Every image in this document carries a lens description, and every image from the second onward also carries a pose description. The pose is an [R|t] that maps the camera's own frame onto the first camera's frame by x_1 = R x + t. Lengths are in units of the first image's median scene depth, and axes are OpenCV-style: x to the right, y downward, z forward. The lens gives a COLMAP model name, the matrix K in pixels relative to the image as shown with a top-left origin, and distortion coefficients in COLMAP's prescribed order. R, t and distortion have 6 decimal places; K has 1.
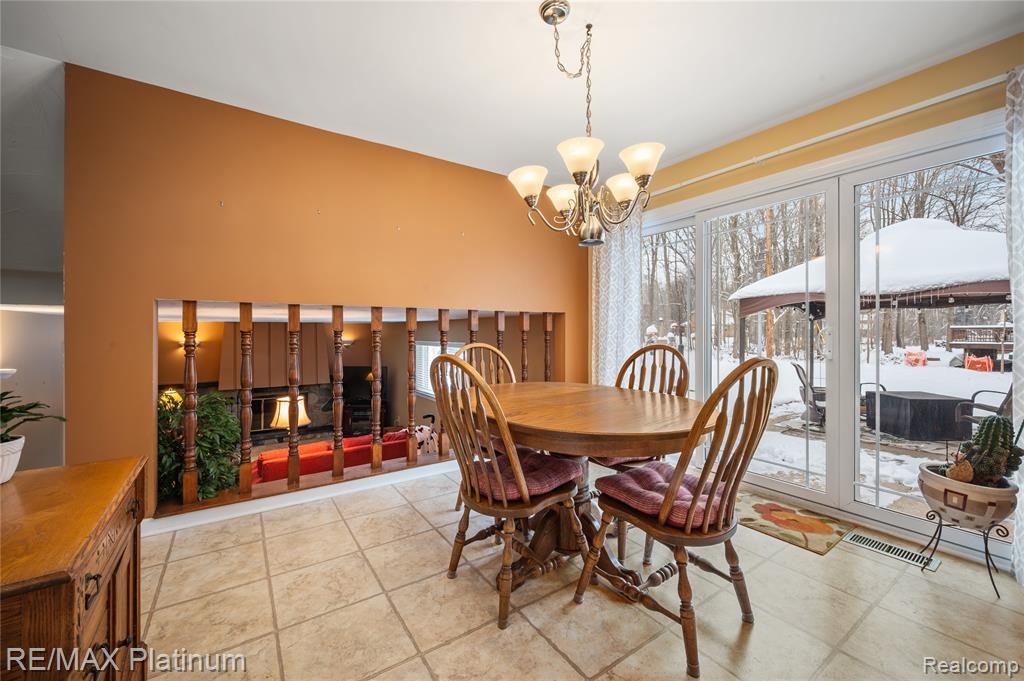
lens RADIAL K [[405.4, 0, 512.4], [0, 405.4, 330.1], [0, 0, 1]] dist [-0.000154, 0.000089]
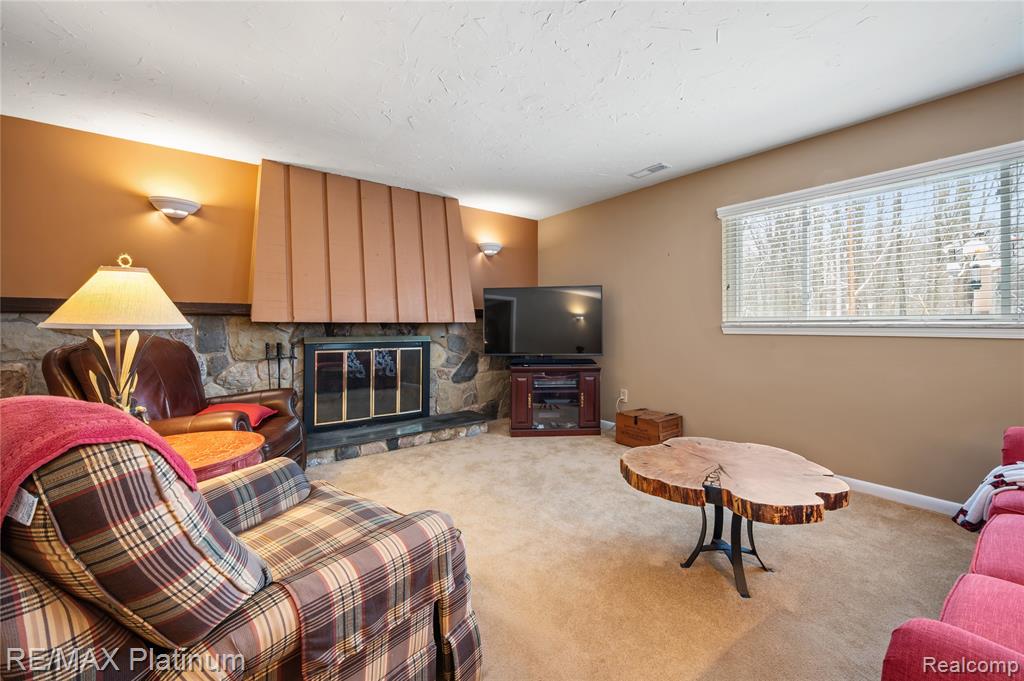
lens RADIAL K [[412.6, 0, 515.9], [0, 412.6, 328.2], [0, 0, 1]] dist [-0.000357, 0.000008]
pose [[0.998319, 0.000411, 0.057964, -0.445045], [-0.000913, 0.999962, 0.008637, 0.137340], [-0.057958, -0.008675, 0.998281, 0.529173]]
